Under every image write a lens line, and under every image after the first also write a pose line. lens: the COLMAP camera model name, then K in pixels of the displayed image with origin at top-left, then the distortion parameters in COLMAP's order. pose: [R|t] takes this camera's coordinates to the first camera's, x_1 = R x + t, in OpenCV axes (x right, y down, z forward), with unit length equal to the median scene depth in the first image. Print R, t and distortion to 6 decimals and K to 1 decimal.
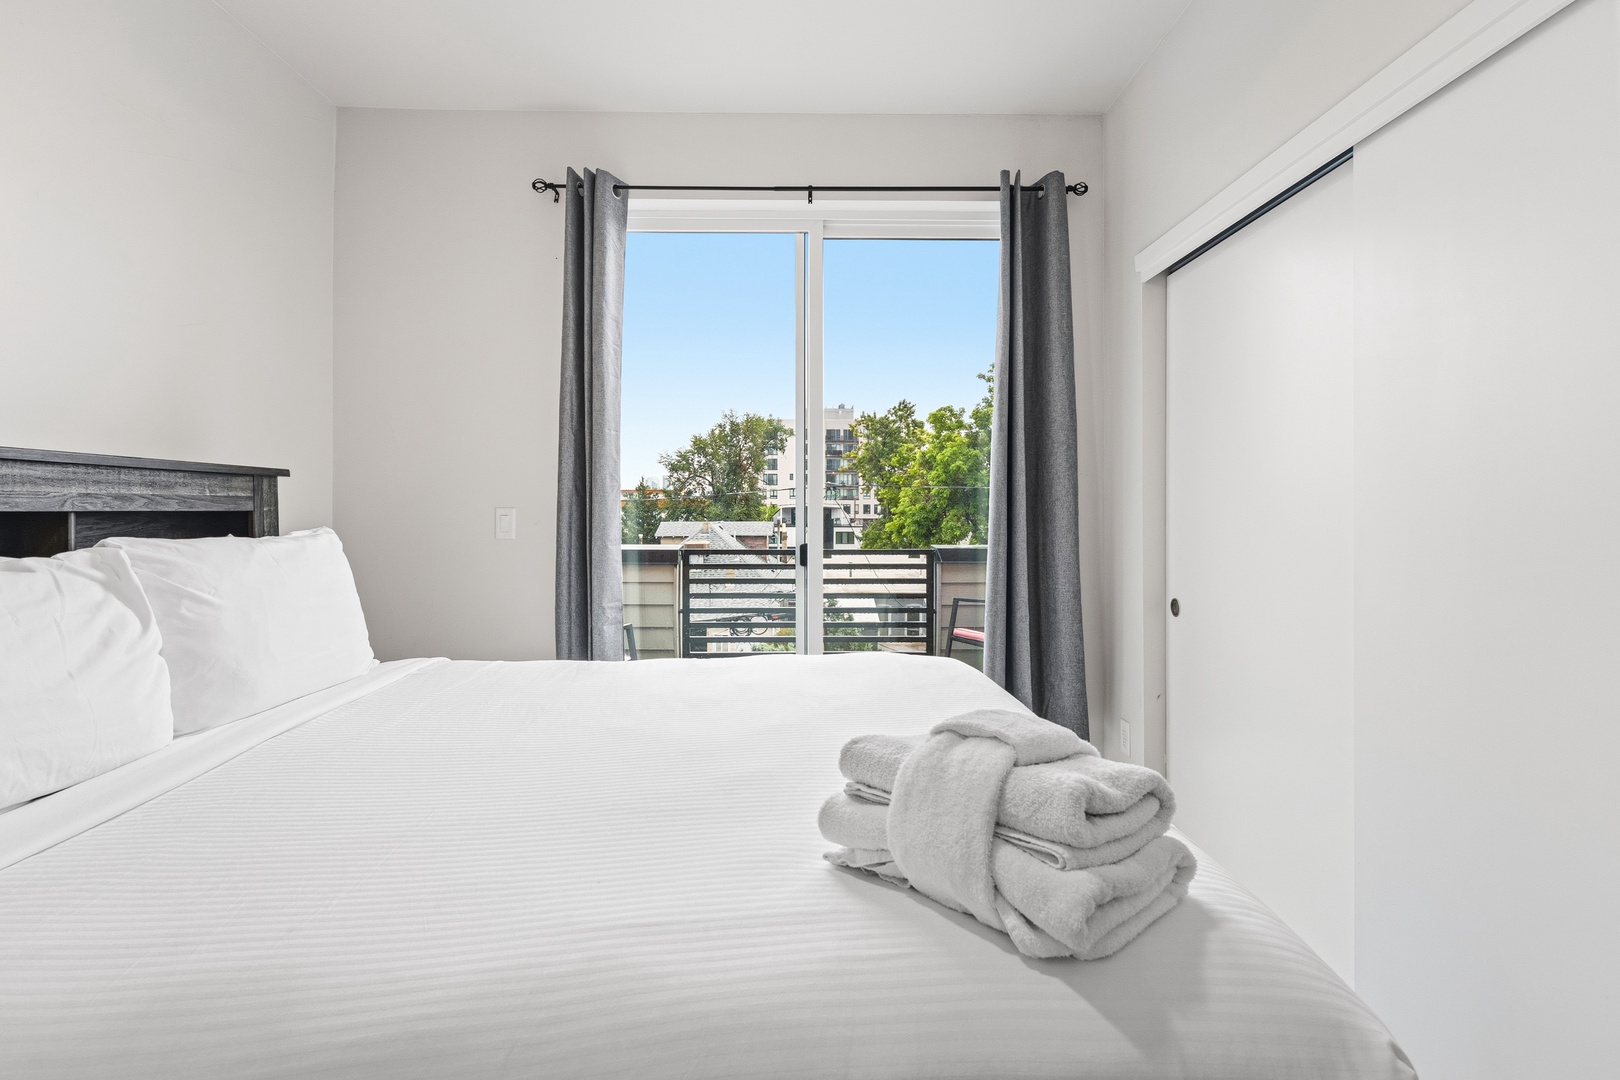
lens RADIAL K [[702.9, 0, 821.1], [0, 702.9, 508.1], [0, 0, 1]] dist [0.000048, -0.000130]
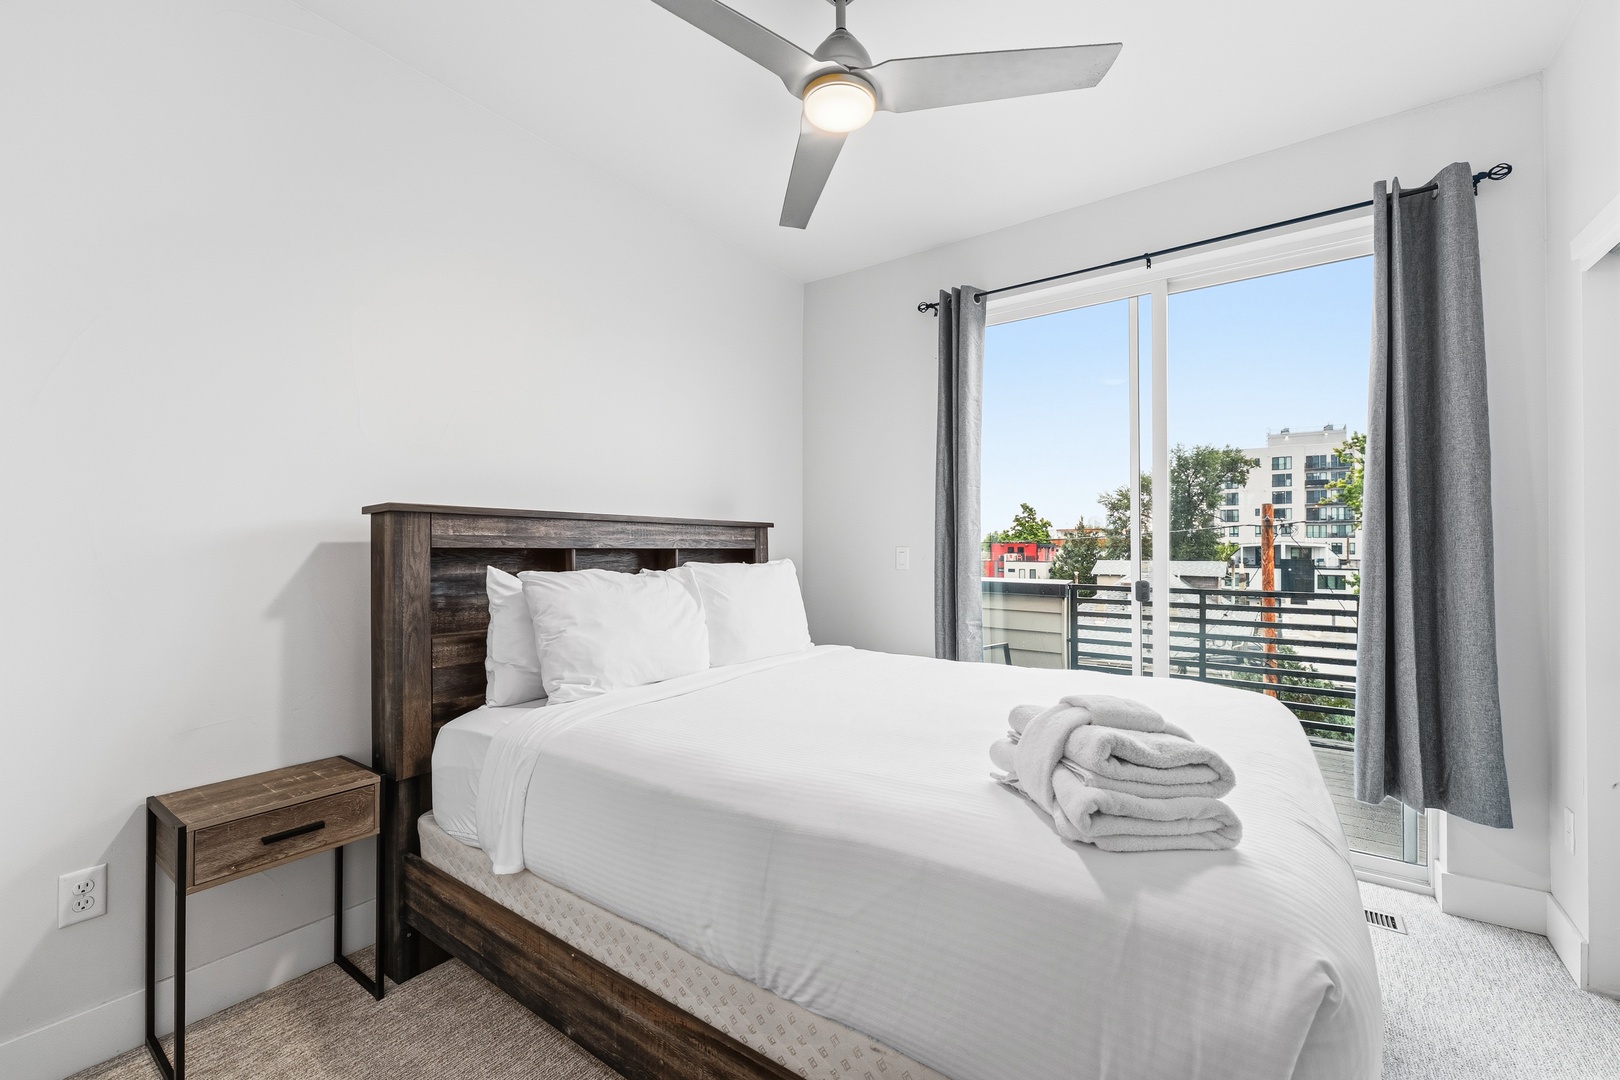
lens RADIAL K [[652.7, 0, 817.0], [0, 652.7, 544.9], [0, 0, 1]] dist [-0.001171, -0.000470]
pose [[0.802857, 0.000279, -0.596172, 0.178544], [-0.001831, 0.999996, -0.001997, -0.001087], [0.596169, 0.002695, 0.802854, -0.121303]]
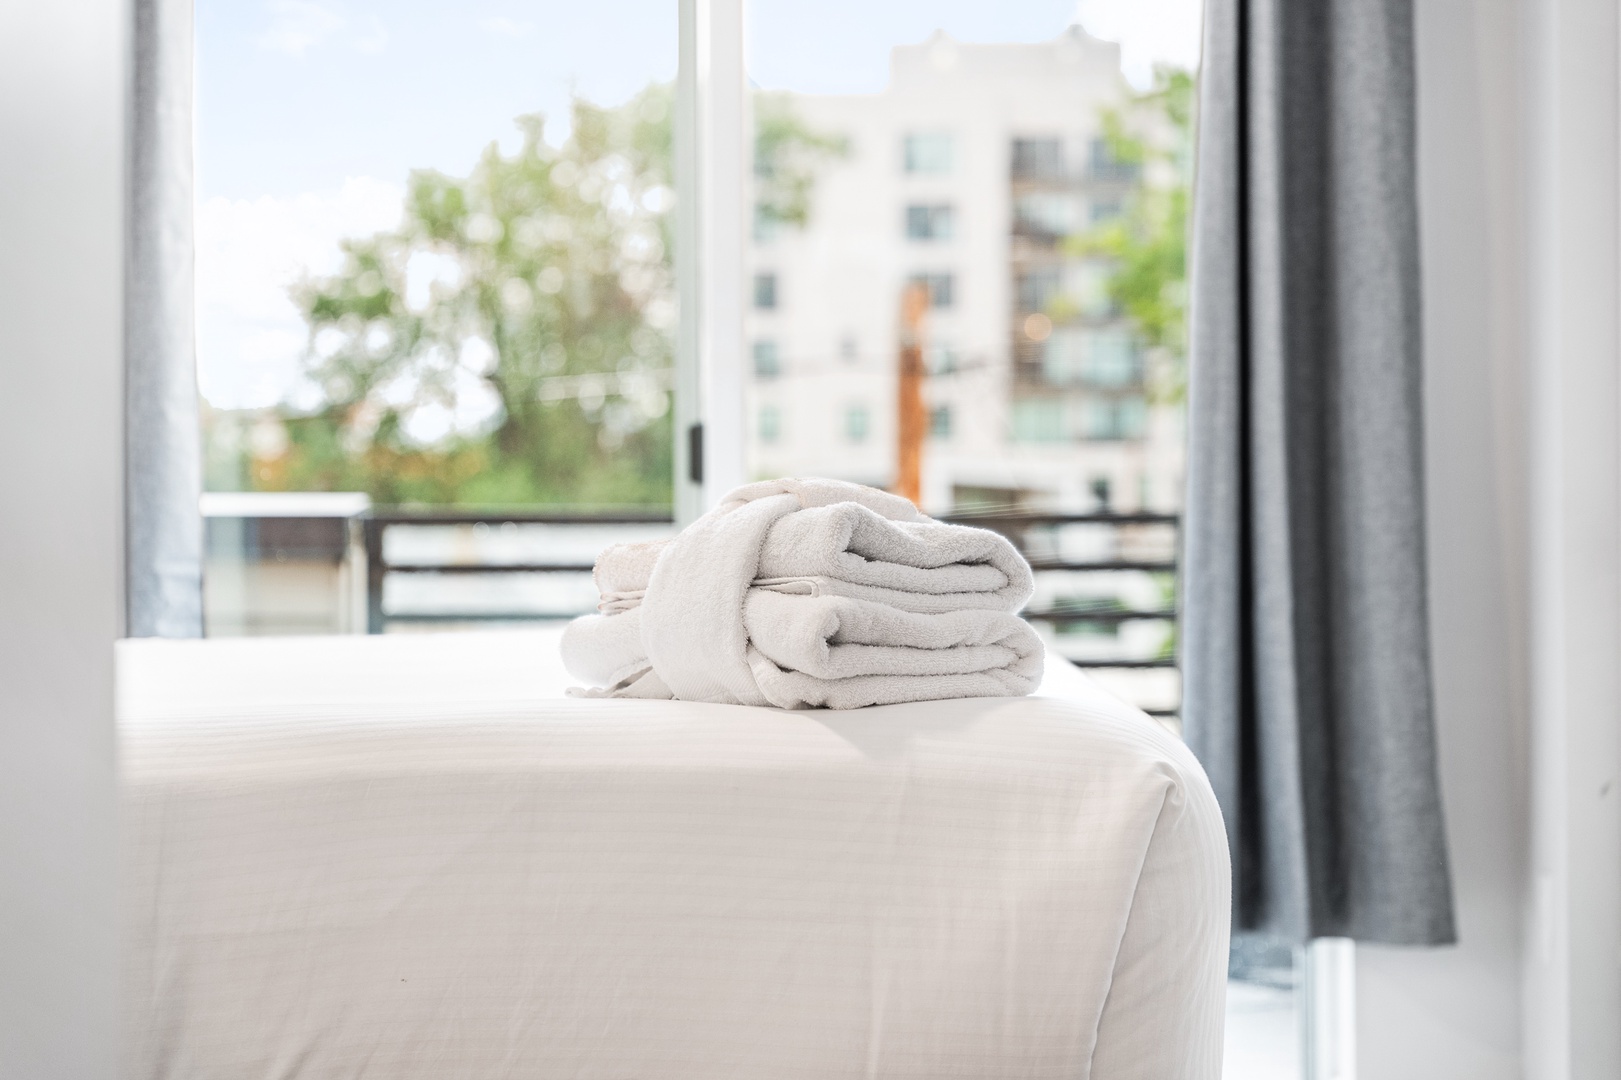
lens RADIAL K [[3218.6, 0, 810.5], [0, 3218.6, 540.0], [0, 0, 1]] dist [-0.237890, -0.064863]
pose [[0.998444, -0.003300, -0.055673, 0.136814], [0.004112, 0.999887, 0.014486, 0.096986], [0.055619, -0.014692, 0.998344, -0.696330]]
